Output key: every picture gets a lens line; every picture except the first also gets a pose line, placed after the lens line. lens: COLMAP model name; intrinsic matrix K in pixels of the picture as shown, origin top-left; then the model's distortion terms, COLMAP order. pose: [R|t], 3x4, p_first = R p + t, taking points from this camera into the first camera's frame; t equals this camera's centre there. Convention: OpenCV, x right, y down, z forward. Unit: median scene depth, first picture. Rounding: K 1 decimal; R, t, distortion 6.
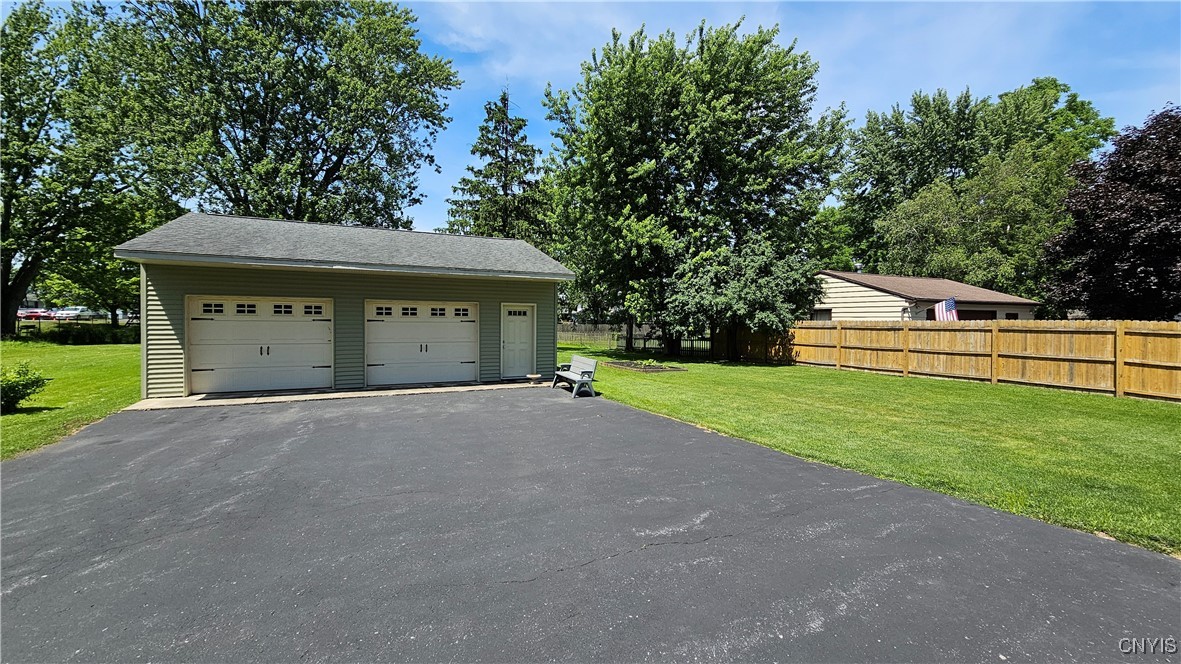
lens RADIAL K [[481.7, 0, 594.7], [0, 481.7, 328.8], [0, 0, 1]] dist [-0.000430, -0.000023]
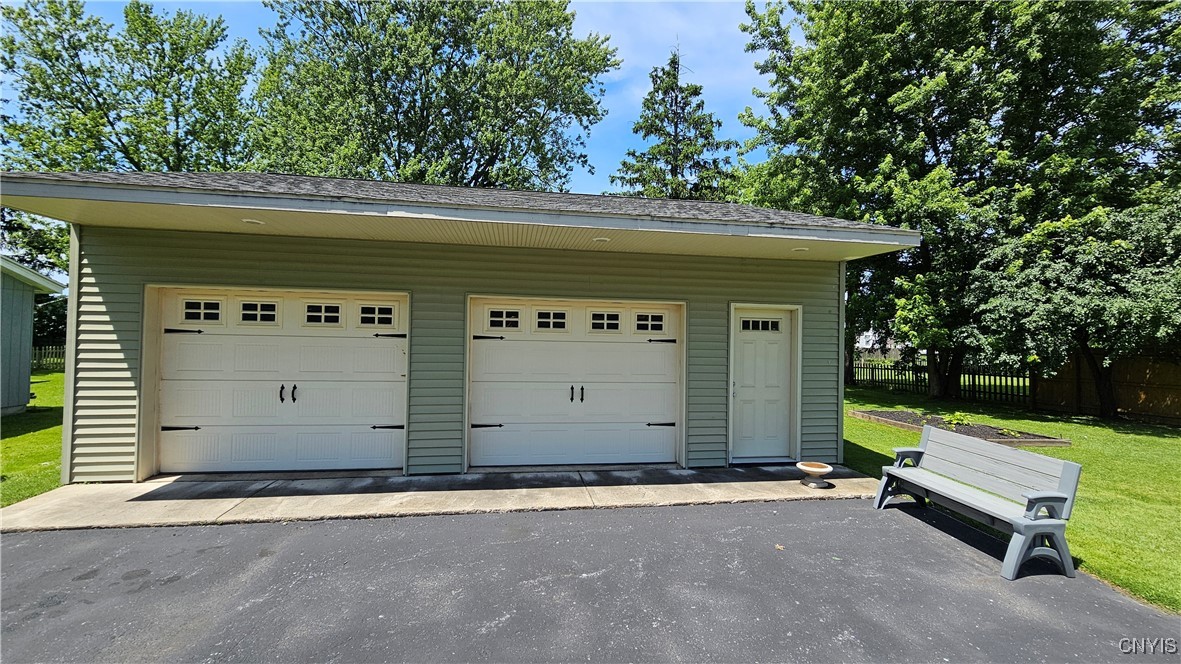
lens RADIAL K [[481.7, 0, 594.7], [0, 481.7, 328.8], [0, 0, 1]] dist [-0.000430, -0.000023]
pose [[0.956822, 0.002695, -0.290660, -0.118861], [-0.015208, 0.999052, -0.040800, -0.004207], [0.290275, 0.043459, 0.955956, 0.324256]]
